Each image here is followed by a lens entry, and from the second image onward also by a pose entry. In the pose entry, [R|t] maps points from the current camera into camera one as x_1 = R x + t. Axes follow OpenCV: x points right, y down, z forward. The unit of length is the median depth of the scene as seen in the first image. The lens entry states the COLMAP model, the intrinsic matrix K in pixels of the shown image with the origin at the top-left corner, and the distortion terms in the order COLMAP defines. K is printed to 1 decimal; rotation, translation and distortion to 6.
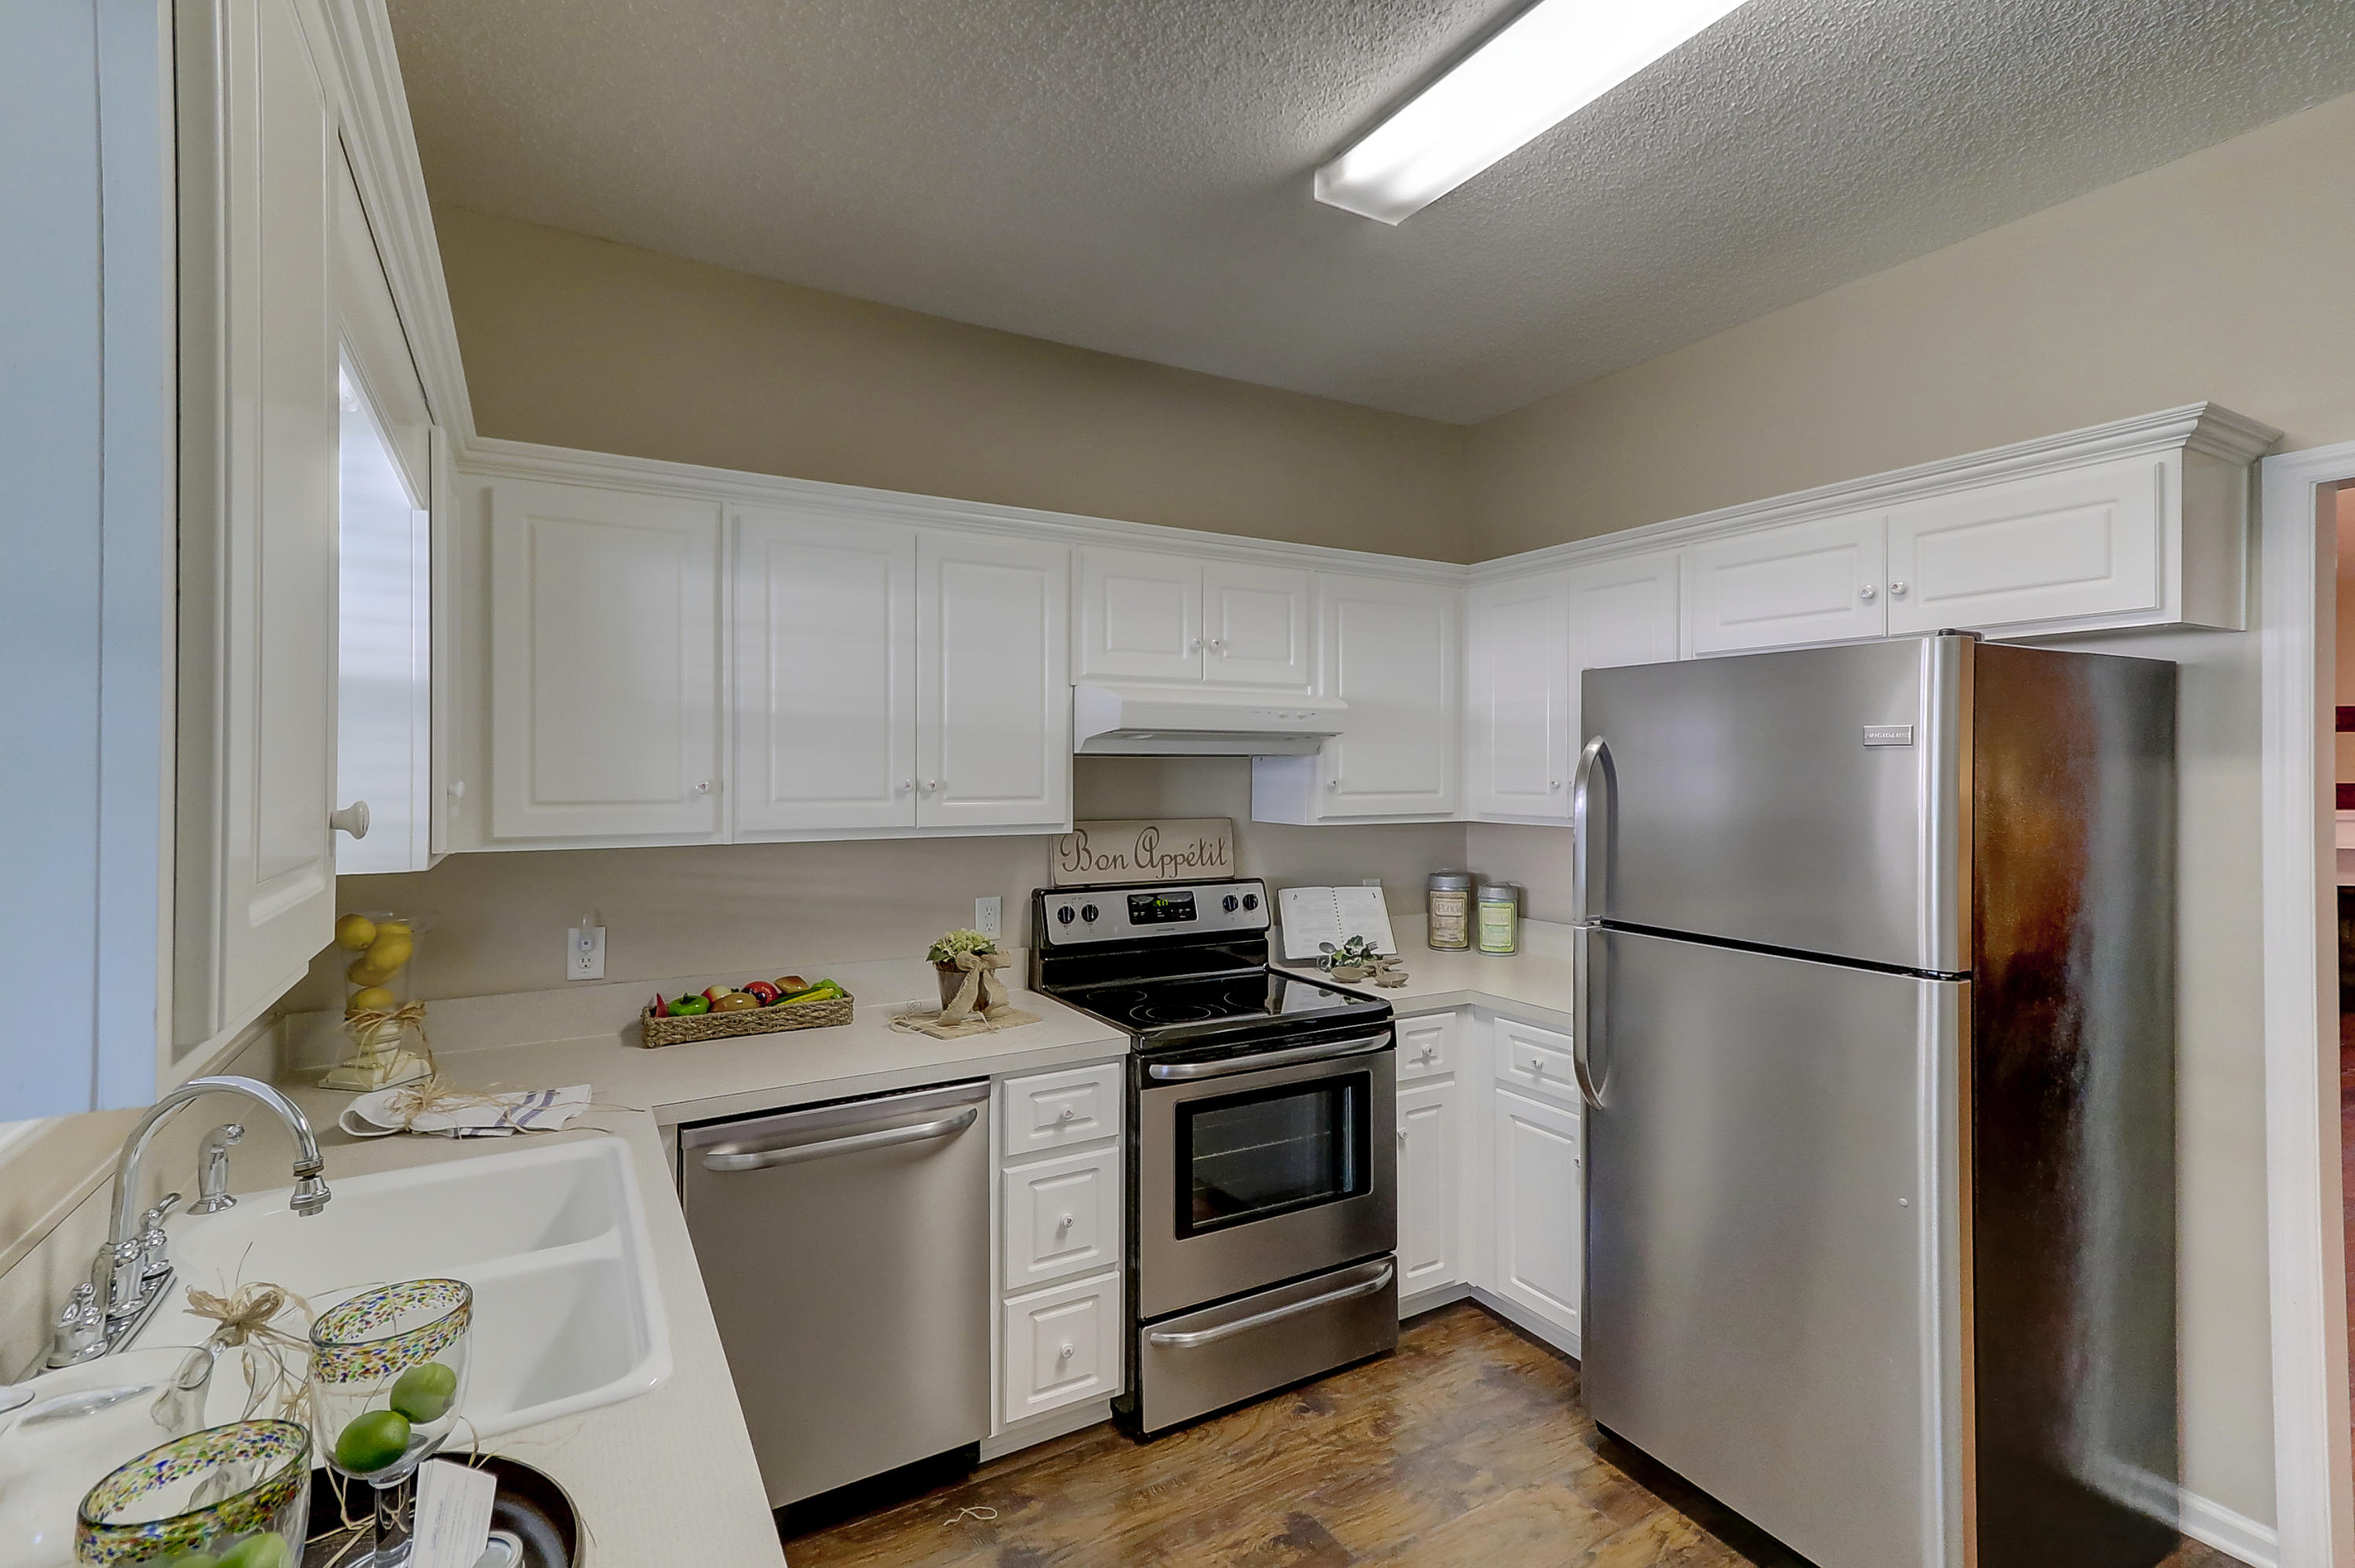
lens RADIAL K [[1070.2, 0, 1160.0], [0, 1070.2, 766.5], [0, 0, 1]] dist [0.026657, -0.009254]
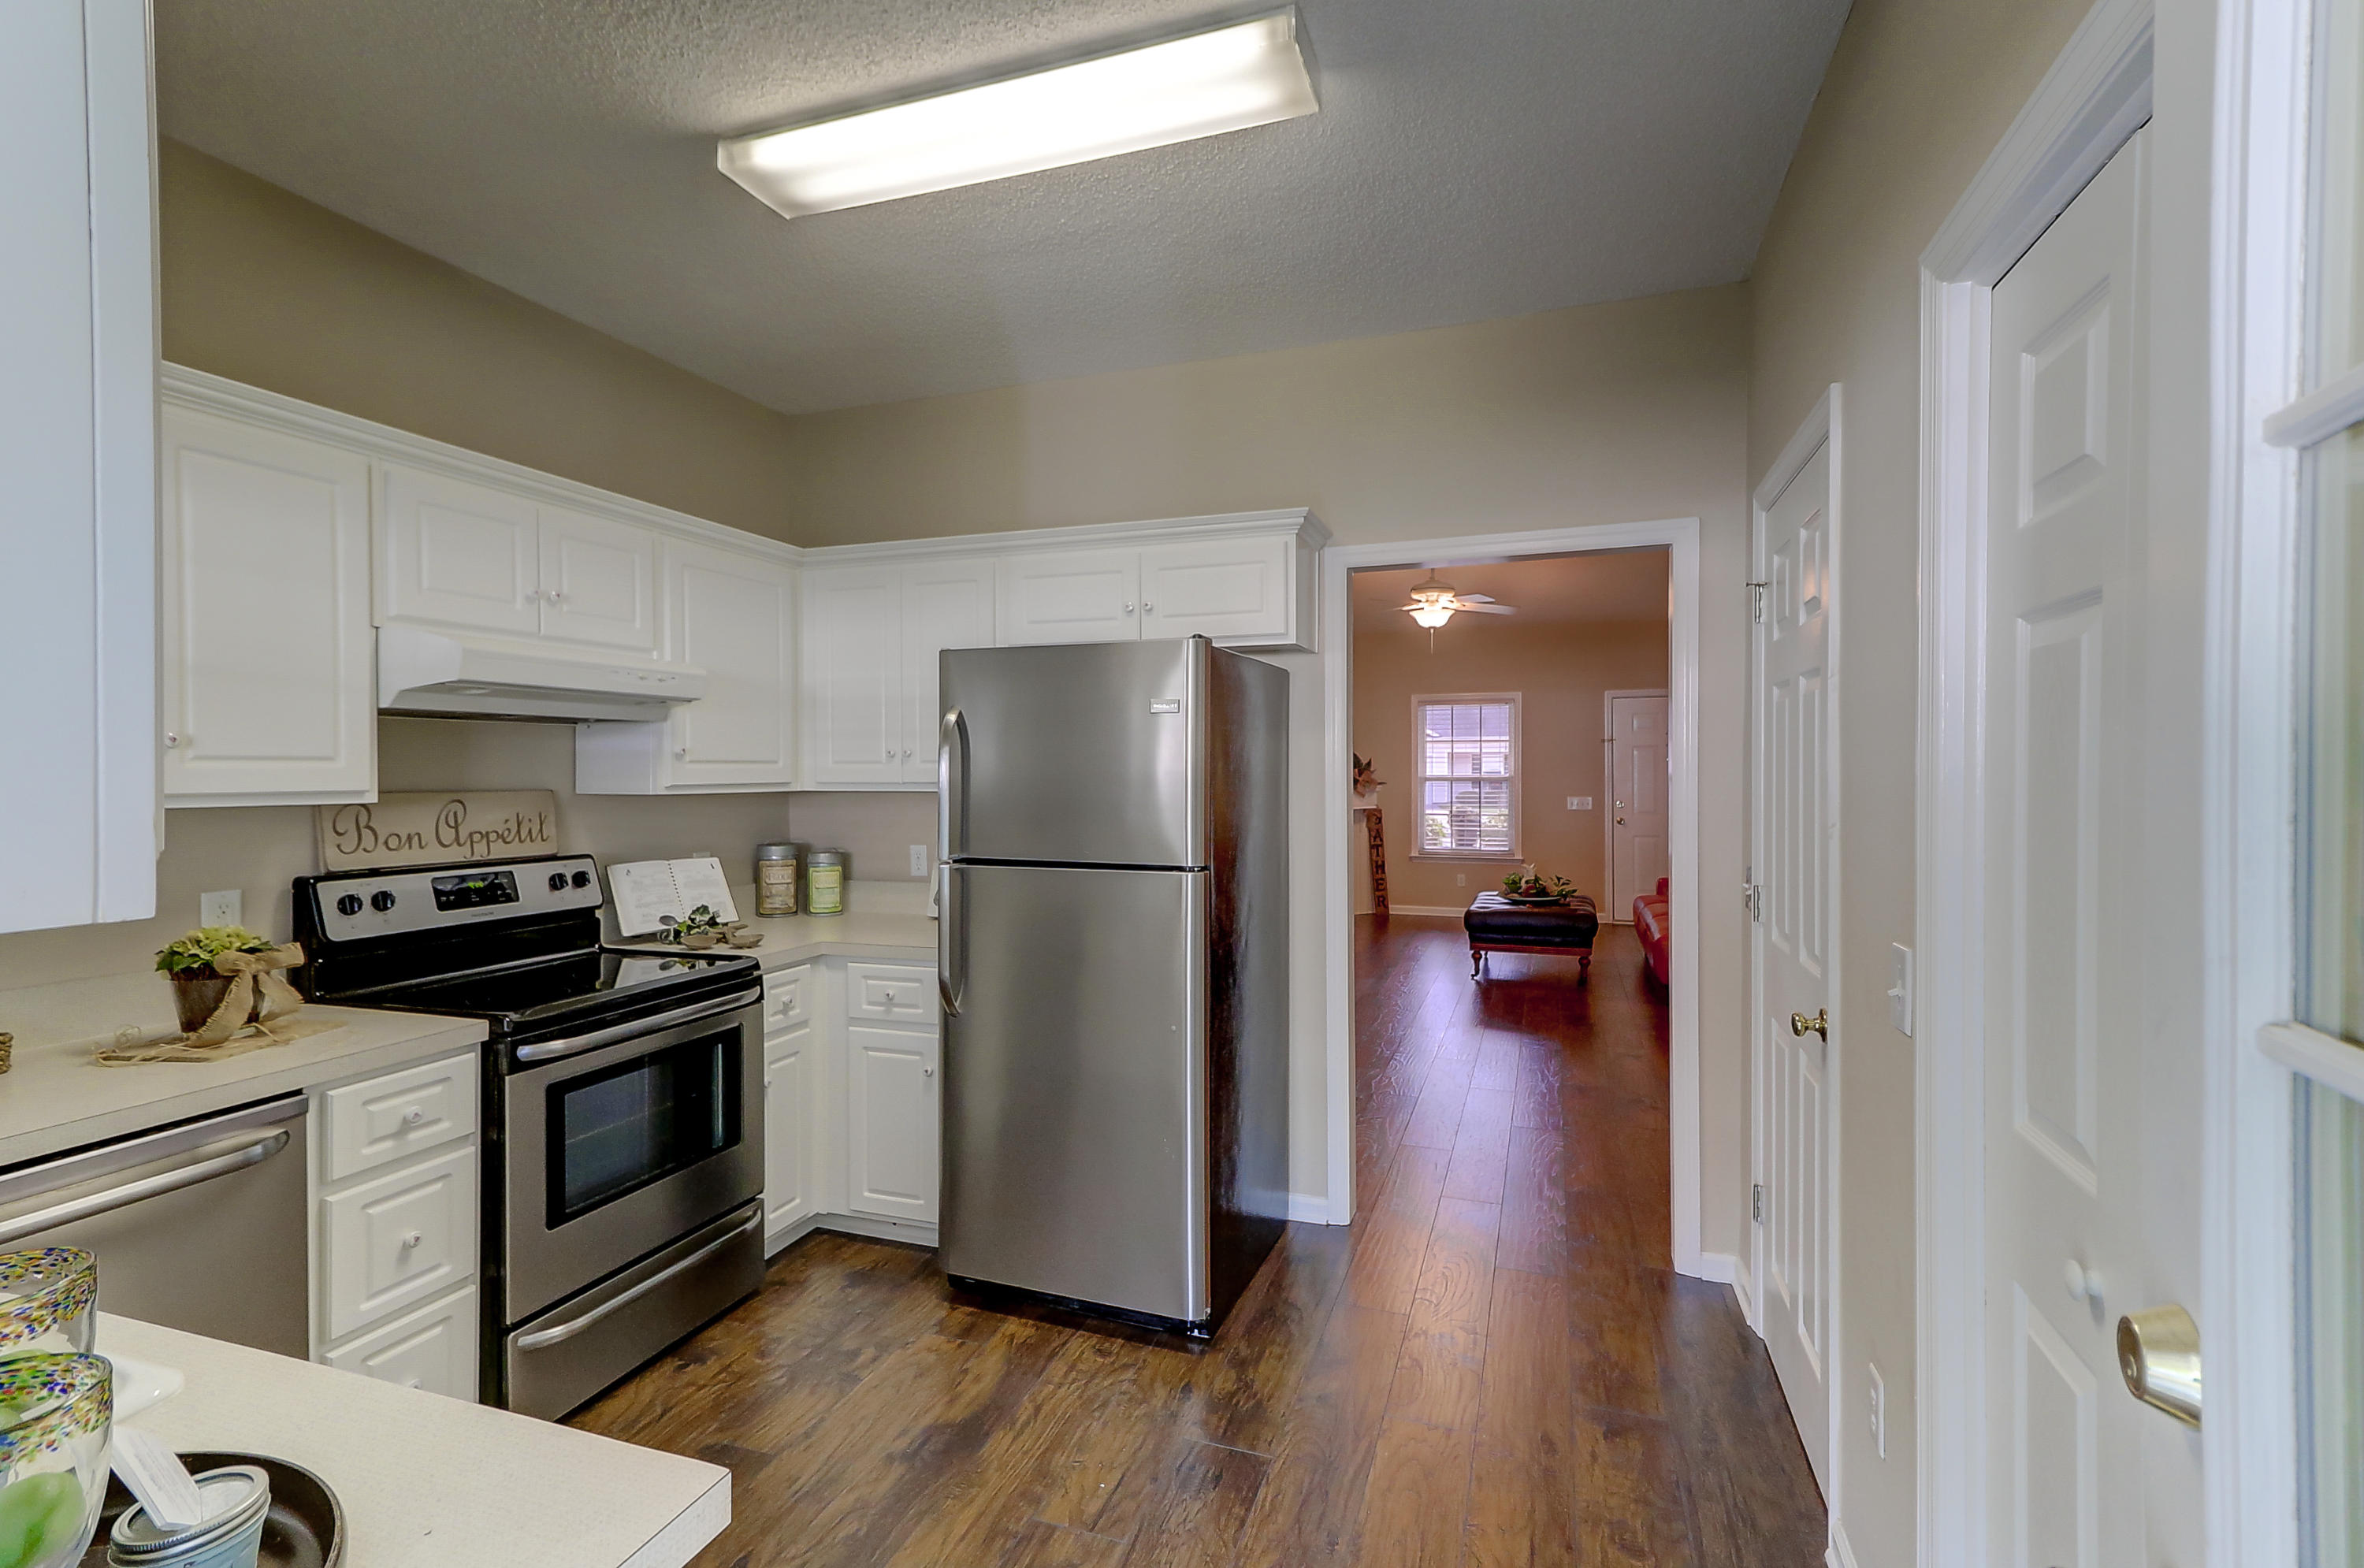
lens RADIAL K [[1074.4, 0, 1171.4], [0, 1074.4, 777.5], [0, 0, 1]] dist [0.026657, -0.009254]
pose [[0.756889, -0.007824, 0.653497, -0.180611], [0.001869, 0.999950, 0.009807, 0.038243], [-0.653541, -0.006201, 0.756866, -0.060062]]
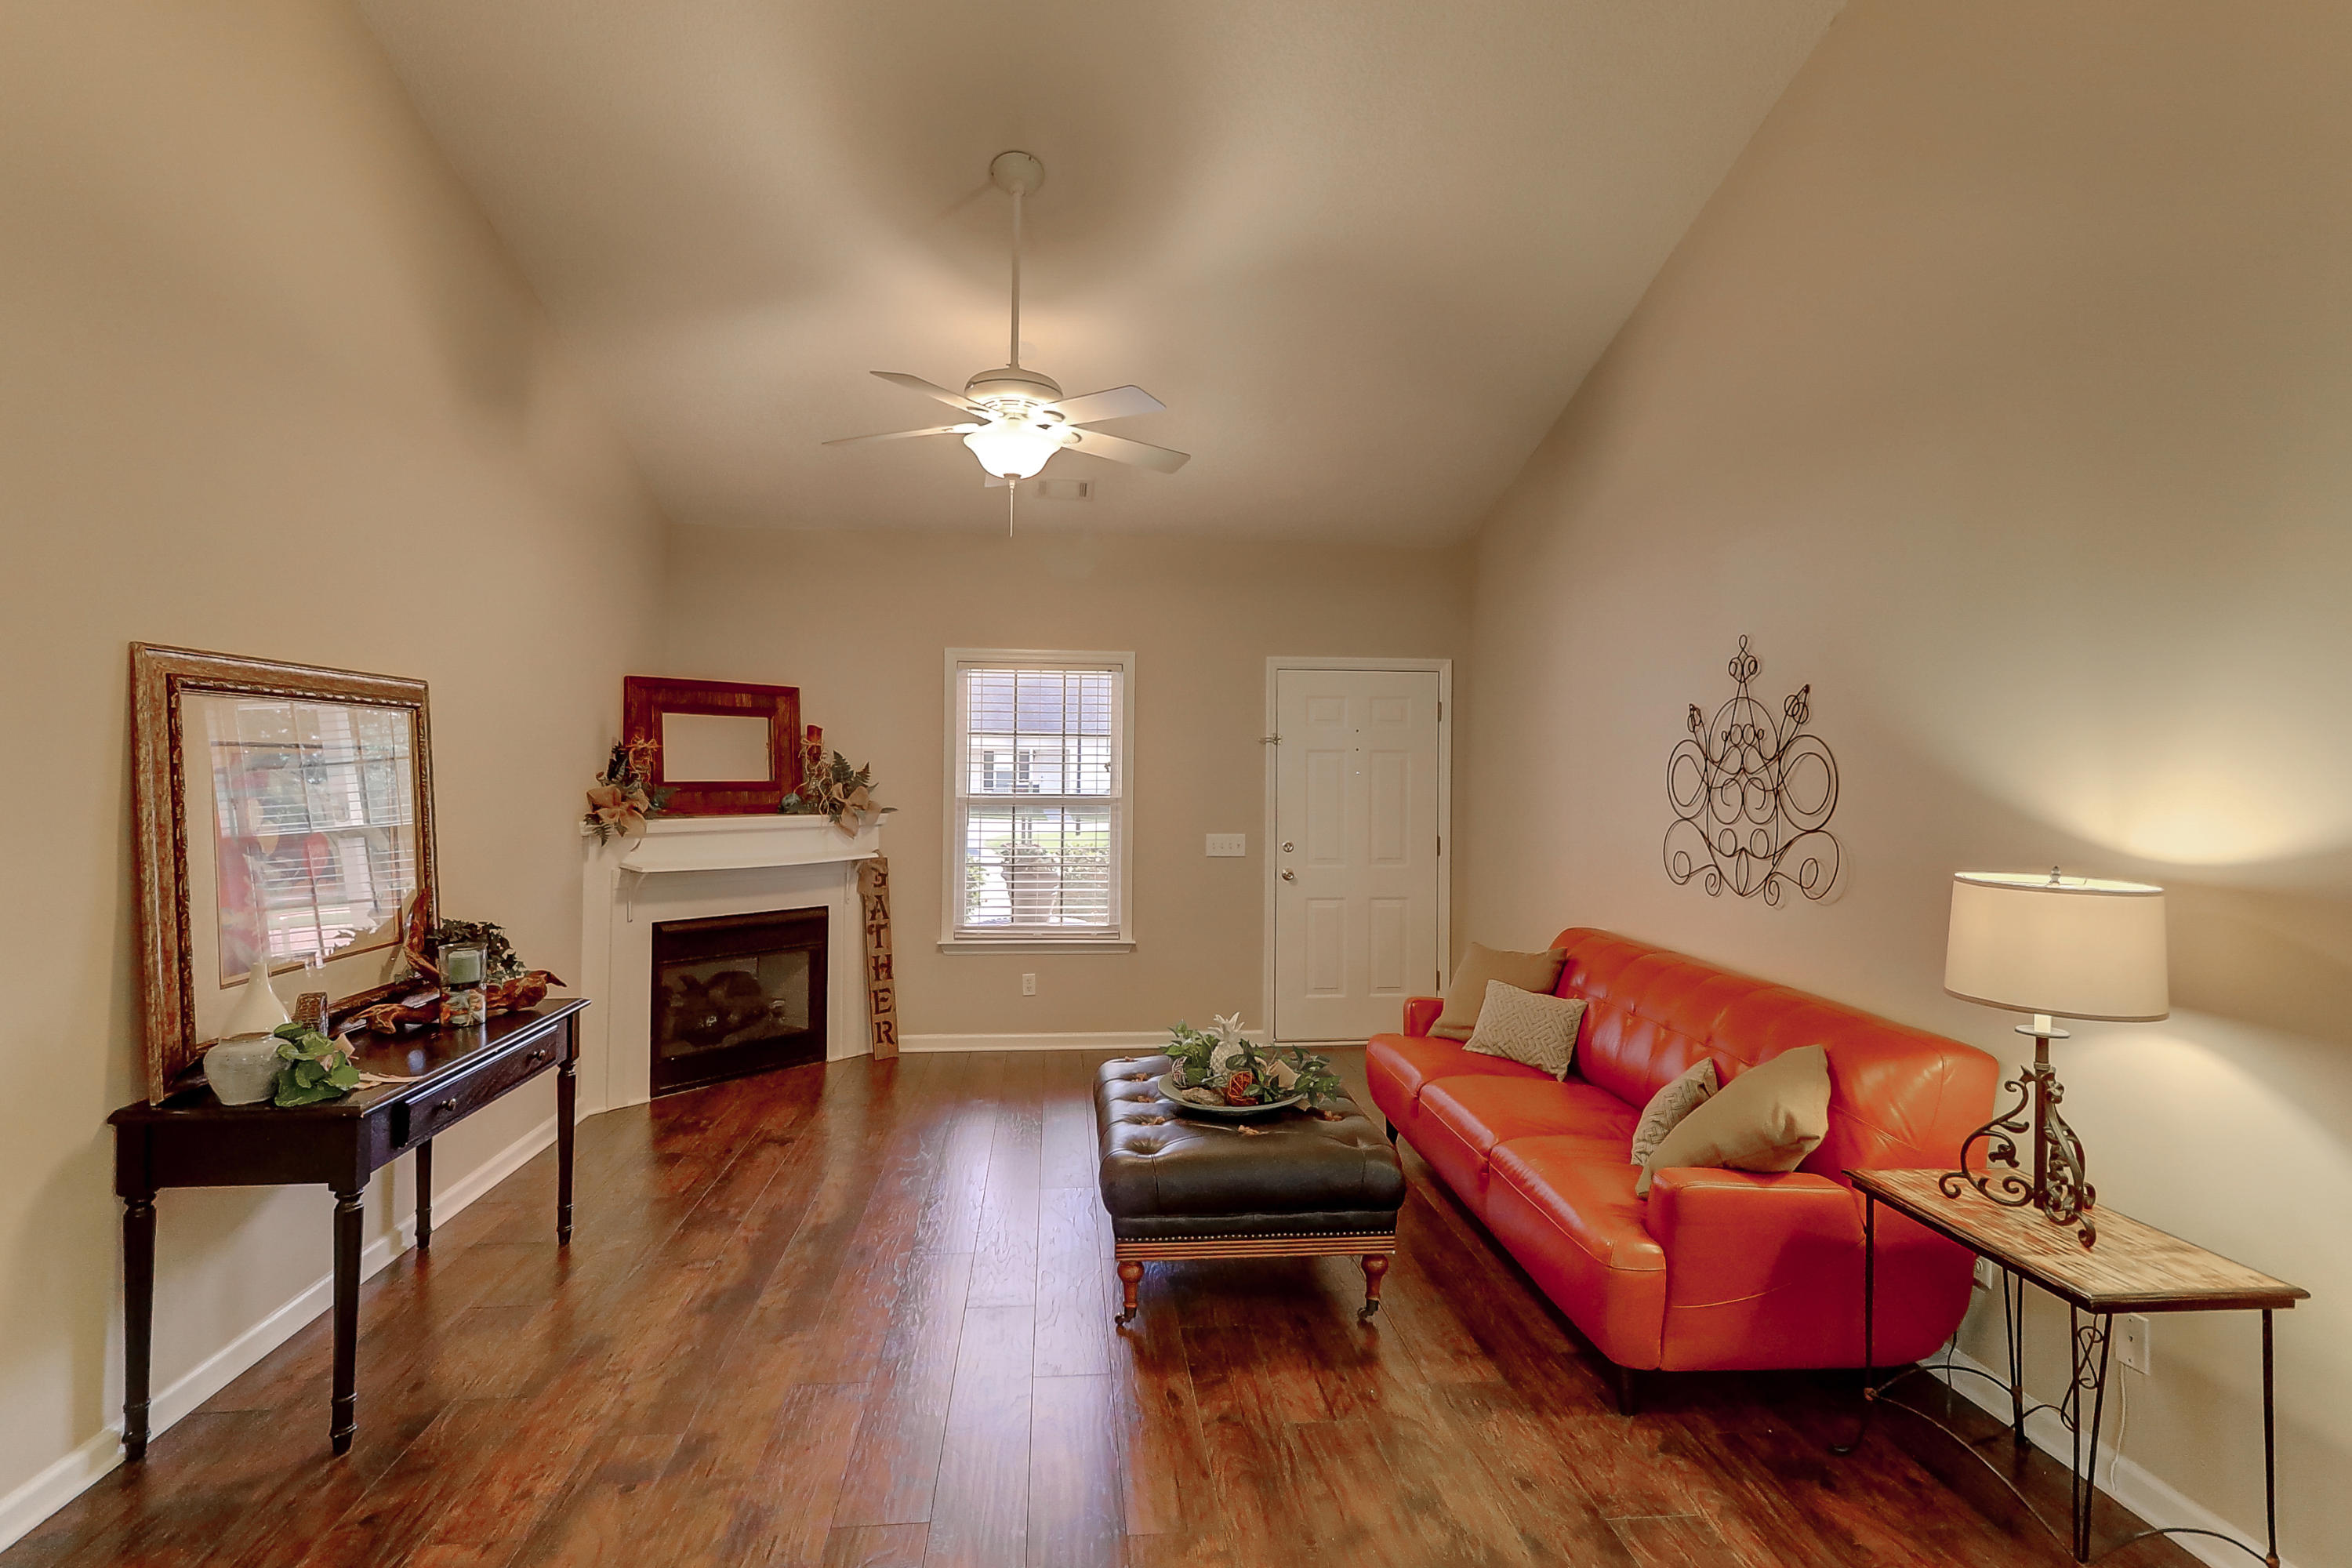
lens RADIAL K [[1158.1, 0, 1168.3], [0, 1158.1, 759.8], [0, 0, 1]] dist [0.015242, -0.005187]
pose [[0.407336, 0.010727, 0.913215, 1.178114], [-0.012053, 0.999907, -0.006369, 0.007351], [-0.913199, -0.008413, 0.407427, 1.035125]]
